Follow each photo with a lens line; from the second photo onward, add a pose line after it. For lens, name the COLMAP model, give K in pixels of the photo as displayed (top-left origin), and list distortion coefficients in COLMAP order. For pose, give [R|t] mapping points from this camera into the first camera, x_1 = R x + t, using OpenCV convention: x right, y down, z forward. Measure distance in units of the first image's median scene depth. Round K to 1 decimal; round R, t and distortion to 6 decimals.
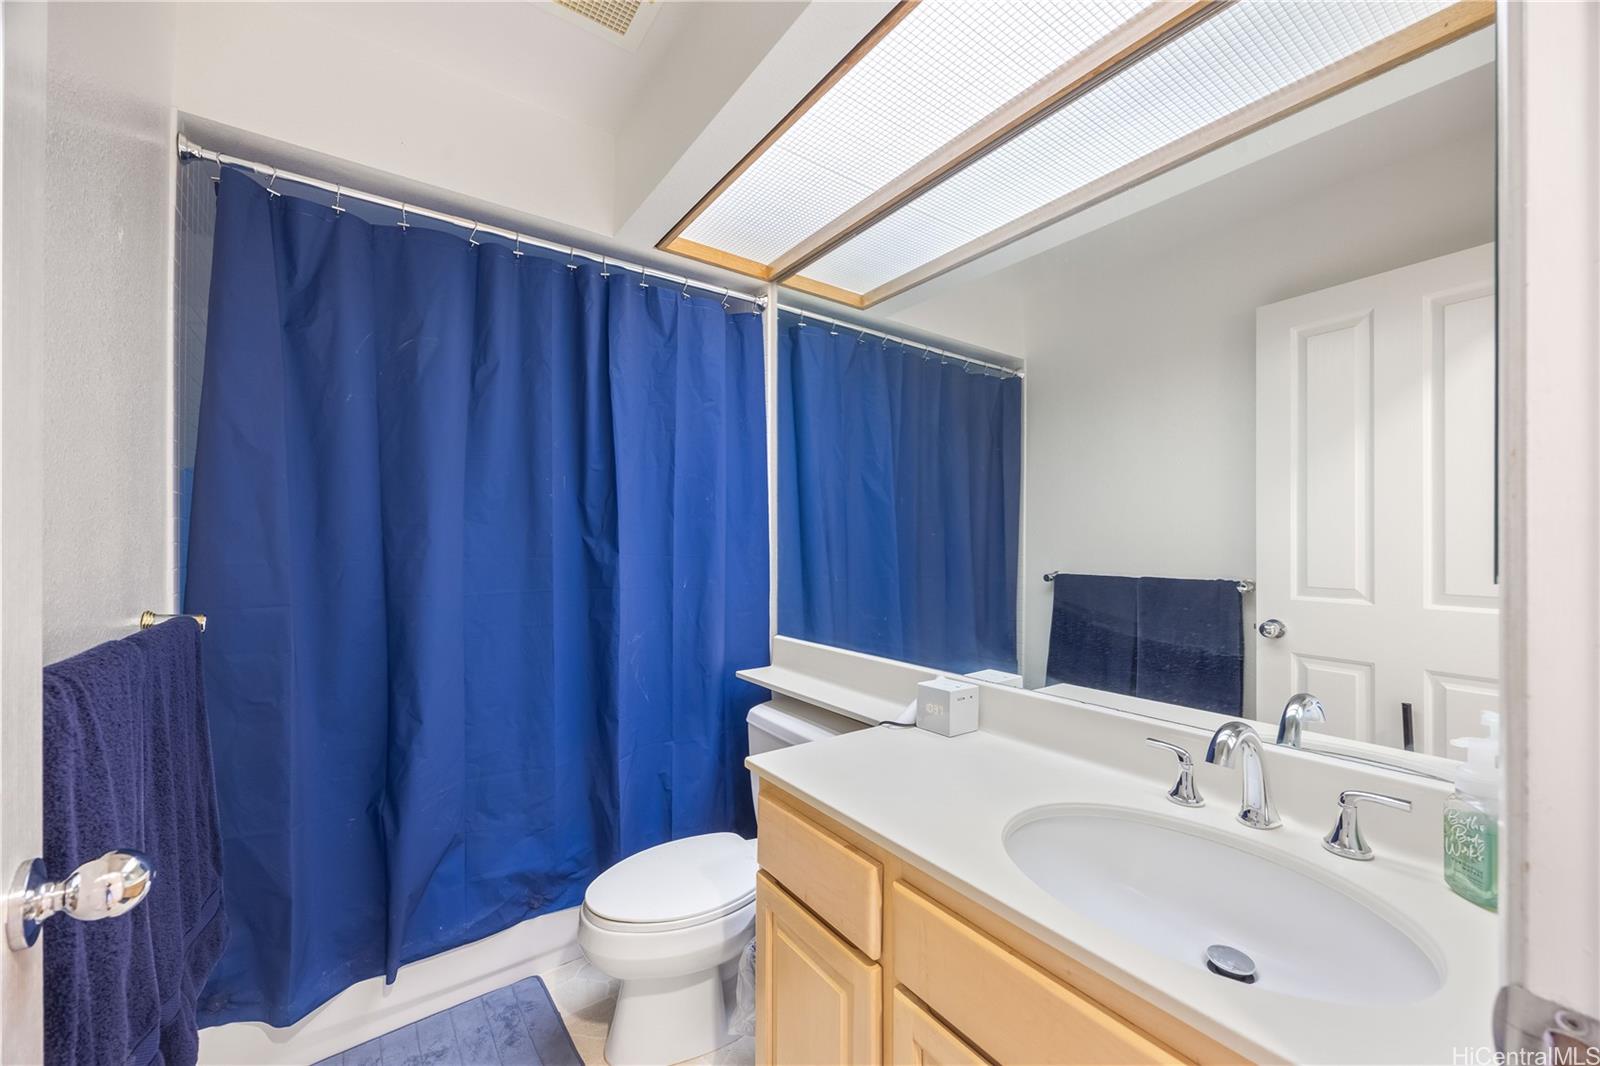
lens RADIAL K [[619.9, 0, 793.9], [0, 619.9, 538.6], [0, 0, 1]] dist [0.005728, -0.000578]
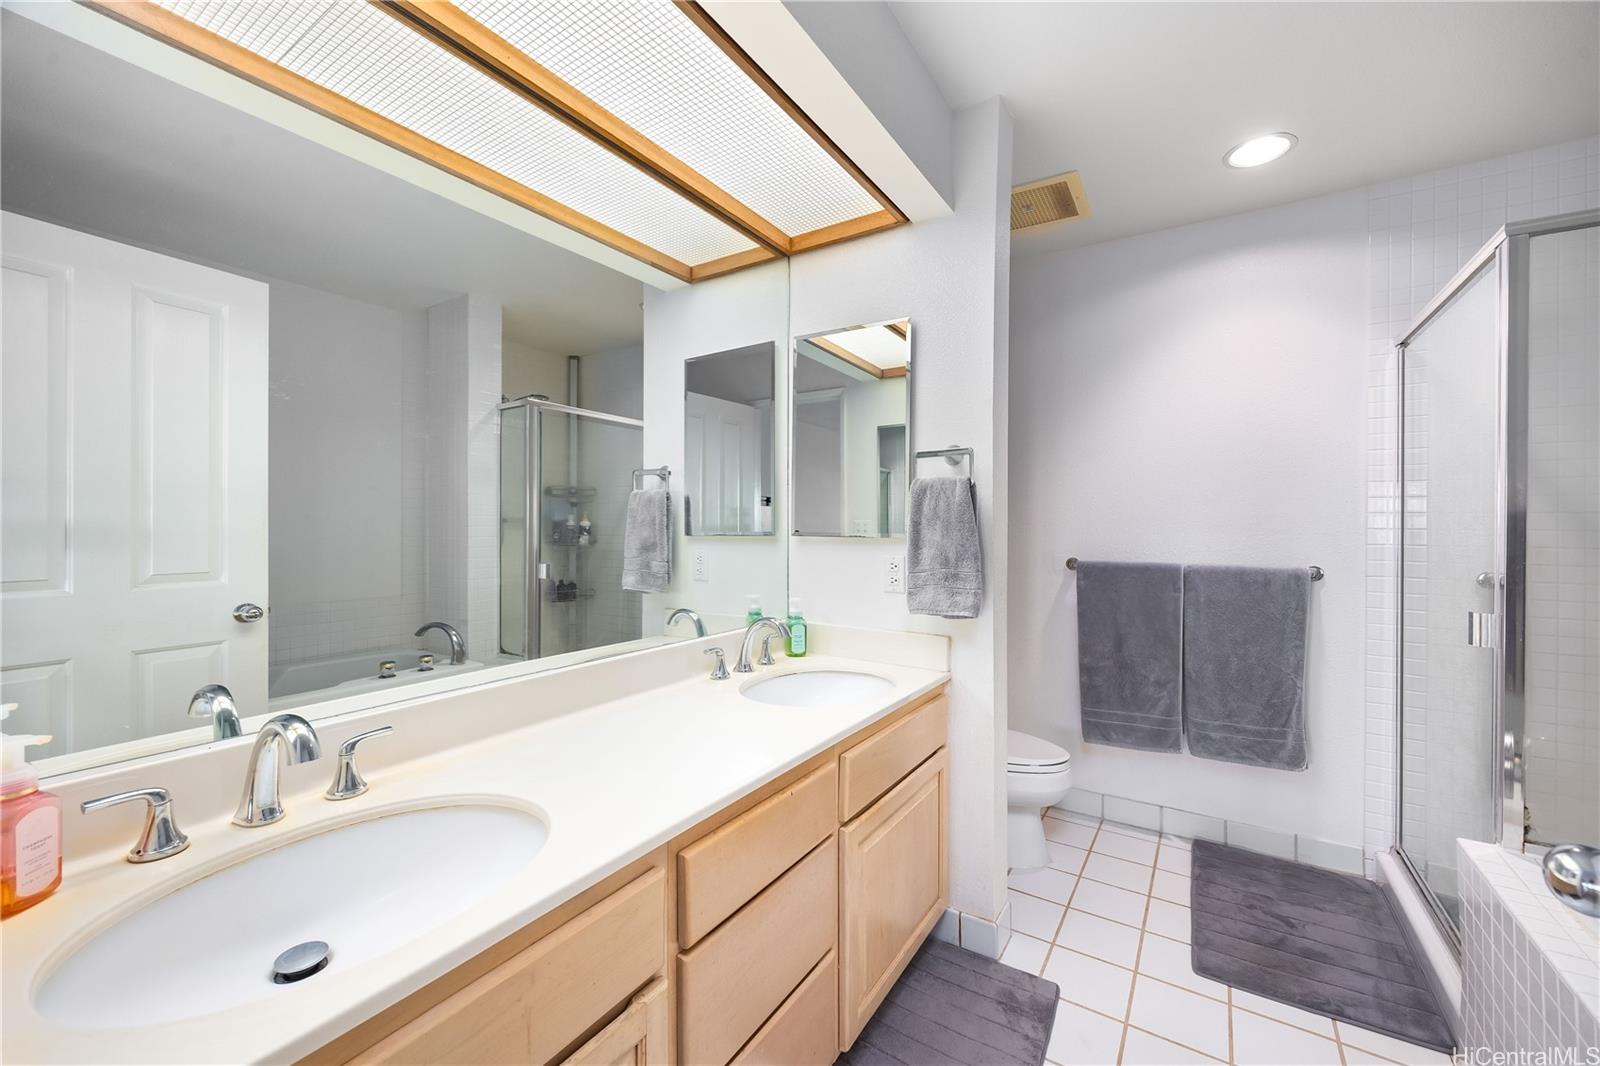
lens RADIAL K [[619.9, 0, 800.4], [0, 619.9, 532.5], [0, 0, 1]] dist [0.005728, -0.000578]
pose [[-0.358321, -0.011429, 0.933529, -0.401171], [-0.013714, 0.999882, 0.006978, 0.003642], [-0.933498, -0.010303, -0.358435, 0.551414]]
